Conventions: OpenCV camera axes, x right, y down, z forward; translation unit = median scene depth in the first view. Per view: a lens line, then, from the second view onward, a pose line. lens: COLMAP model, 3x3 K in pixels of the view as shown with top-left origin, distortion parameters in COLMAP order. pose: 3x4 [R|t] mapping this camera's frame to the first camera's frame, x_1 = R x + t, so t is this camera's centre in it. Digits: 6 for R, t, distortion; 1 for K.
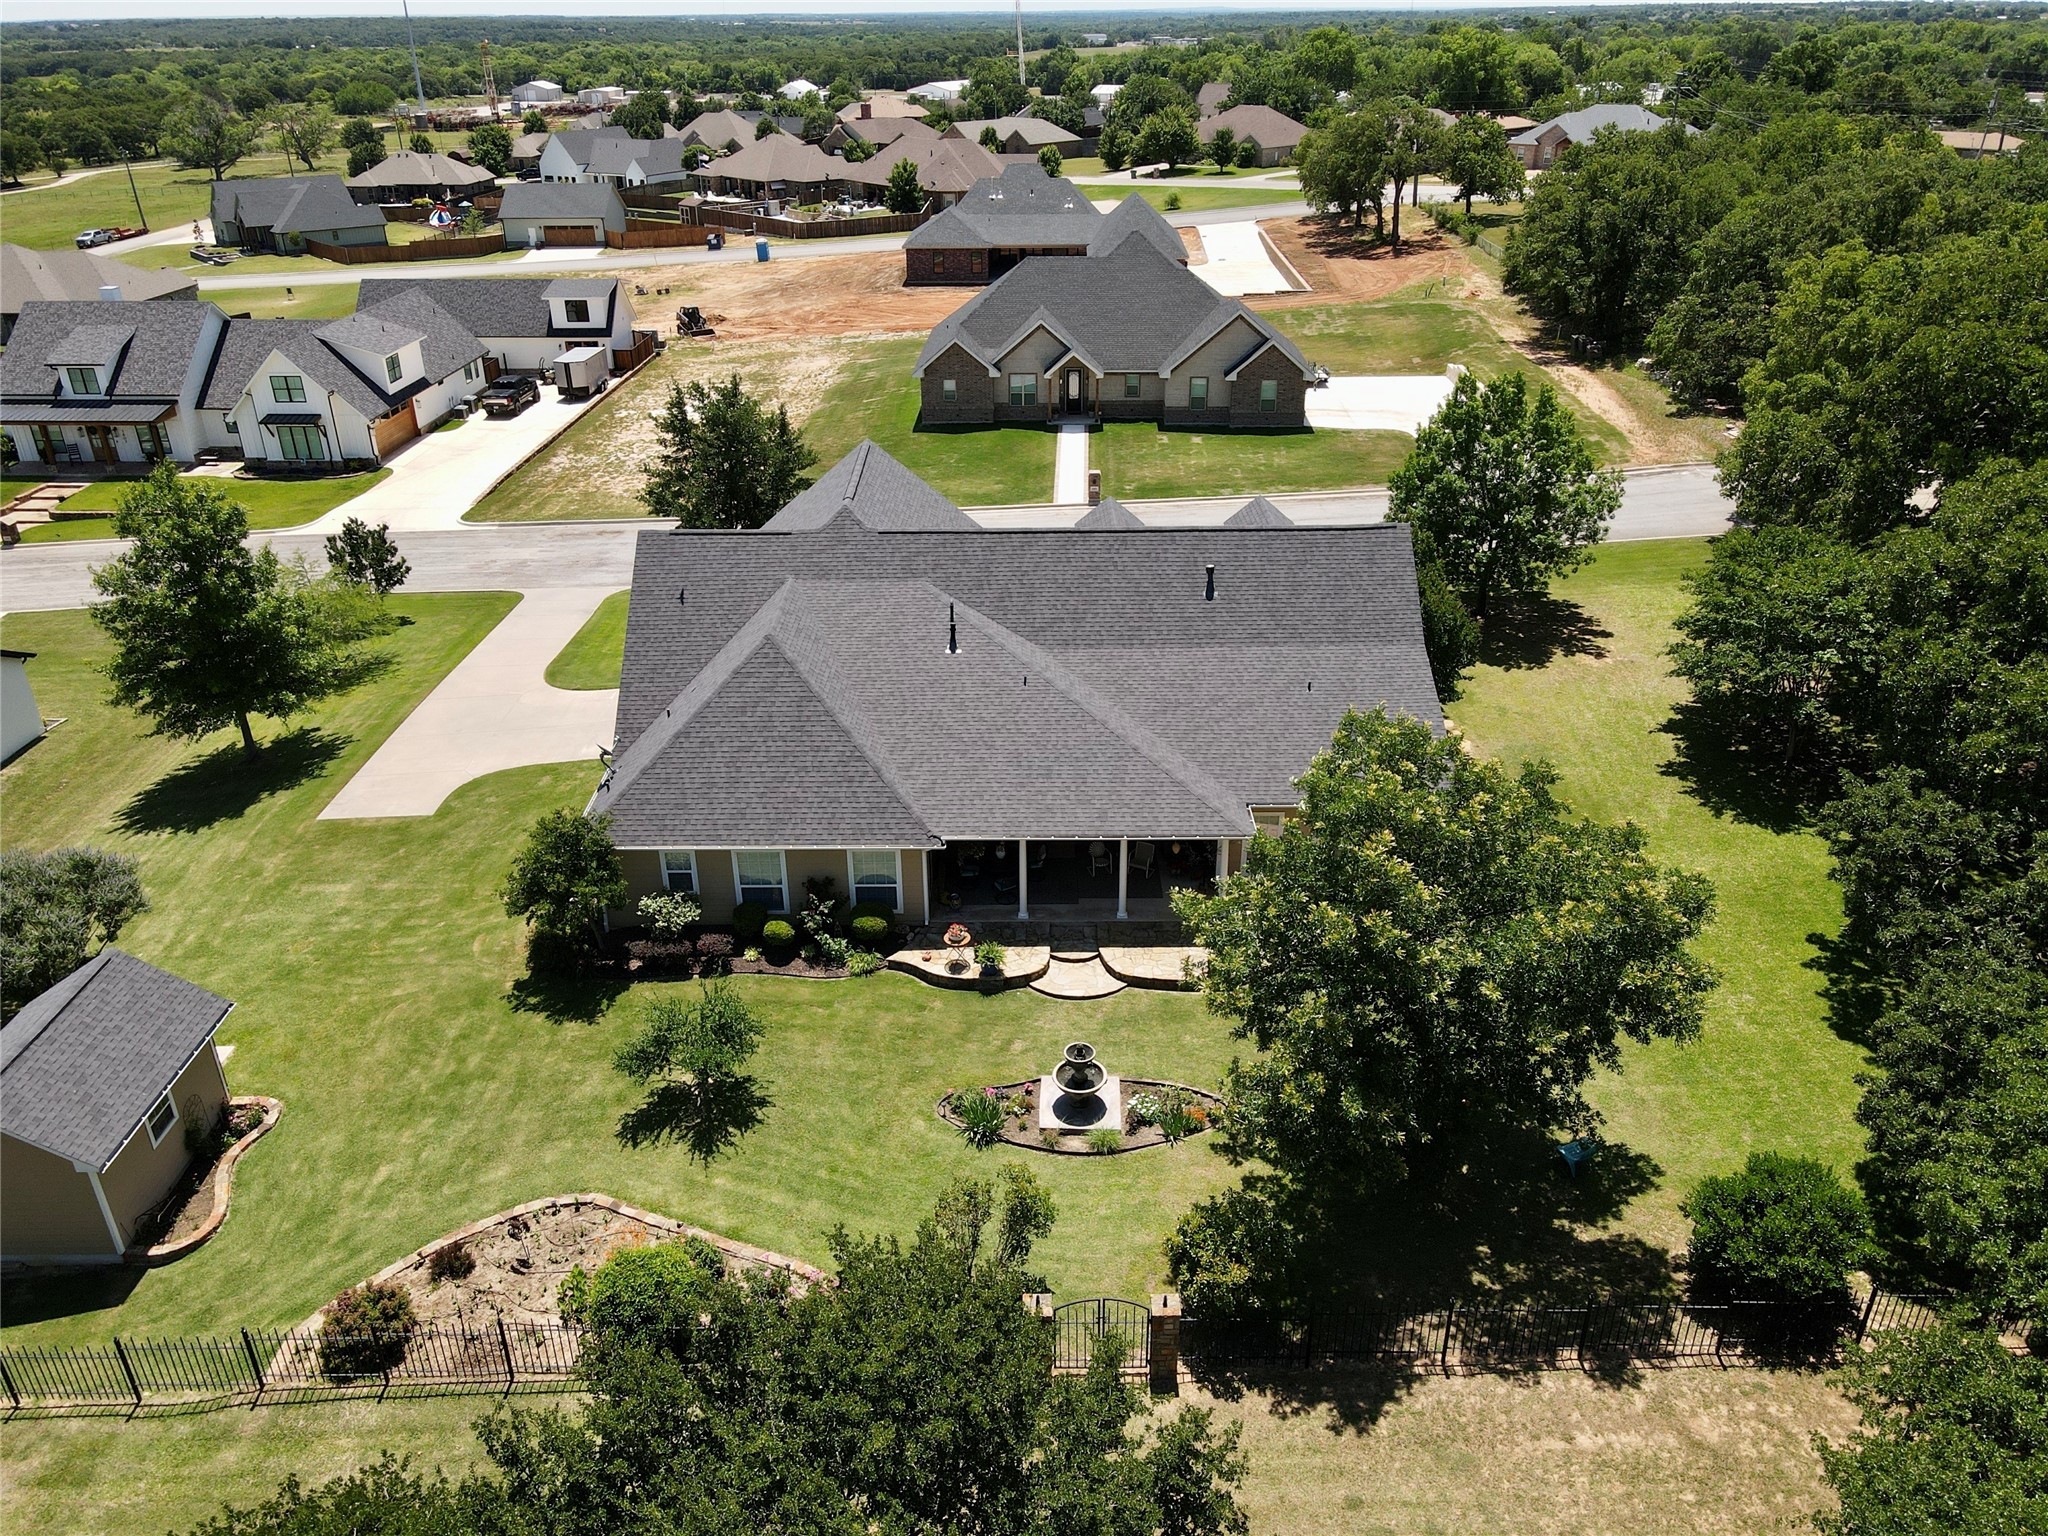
lens RADIAL K [[1490.4, 0, 1024.0], [0, 1490.4, 768.0], [0, 0, 1]] dist [0.021487, 0.005298]
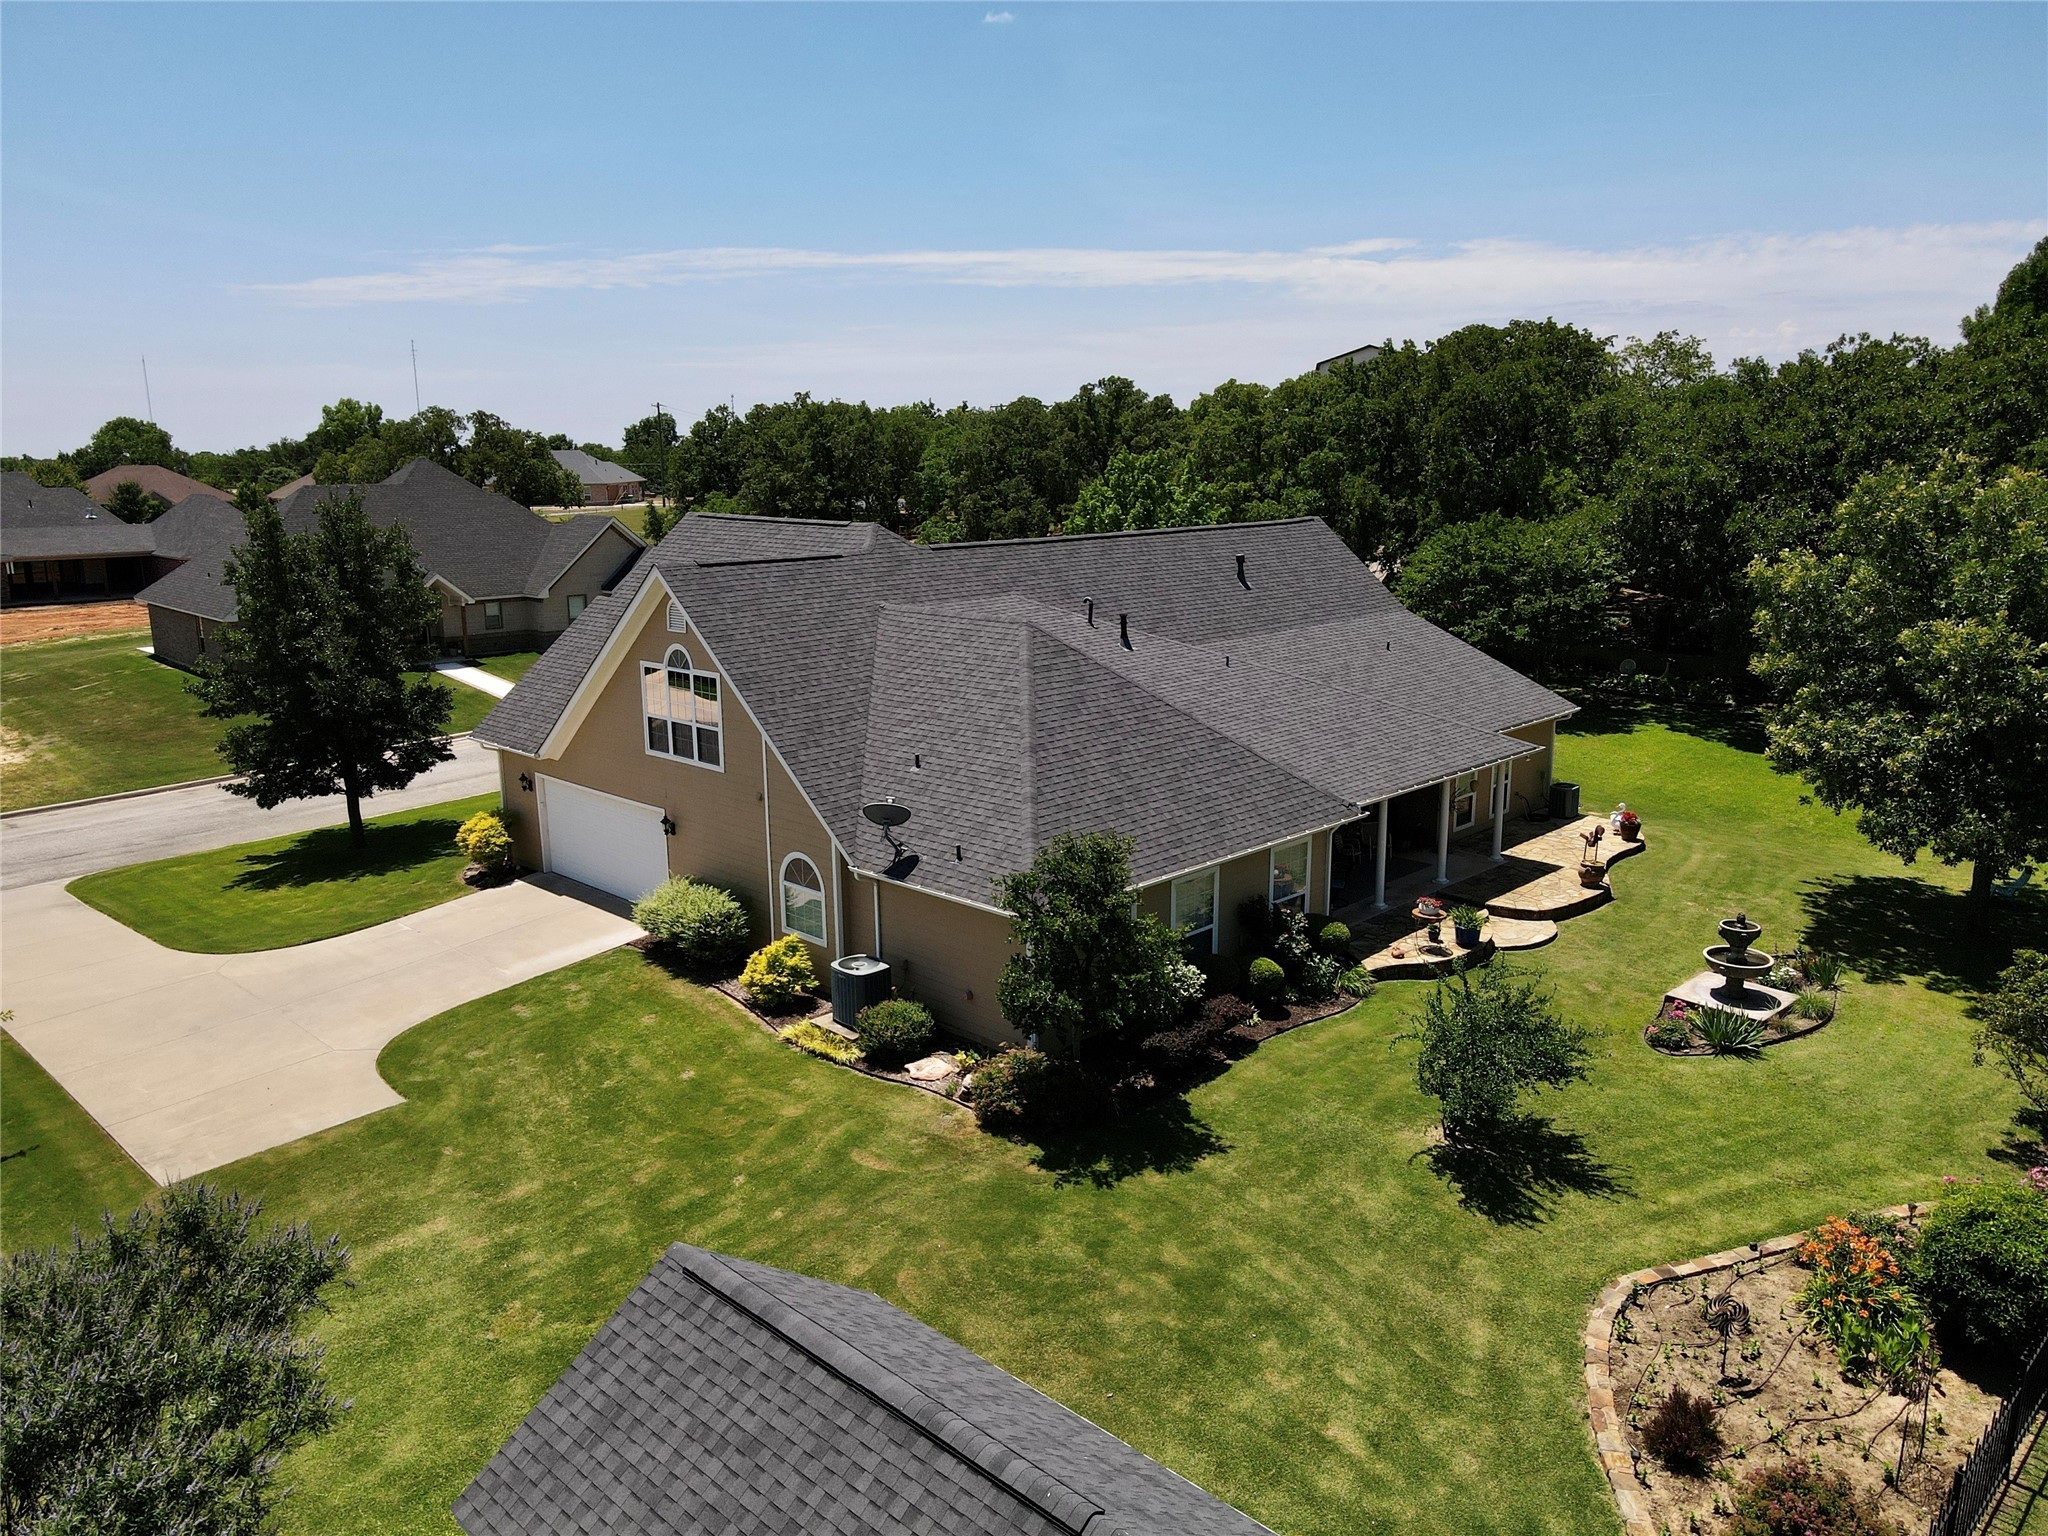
lens RADIAL K [[1490.4, 0, 1024.0], [0, 1490.4, 768.0], [0, 0, 1]] dist [0.021487, 0.005298]
pose [[0.690079, -0.139404, 0.710181, -0.730869], [0.328891, 0.934503, -0.136144, 0.079455], [-0.644687, 0.327522, 0.690730, 0.566727]]
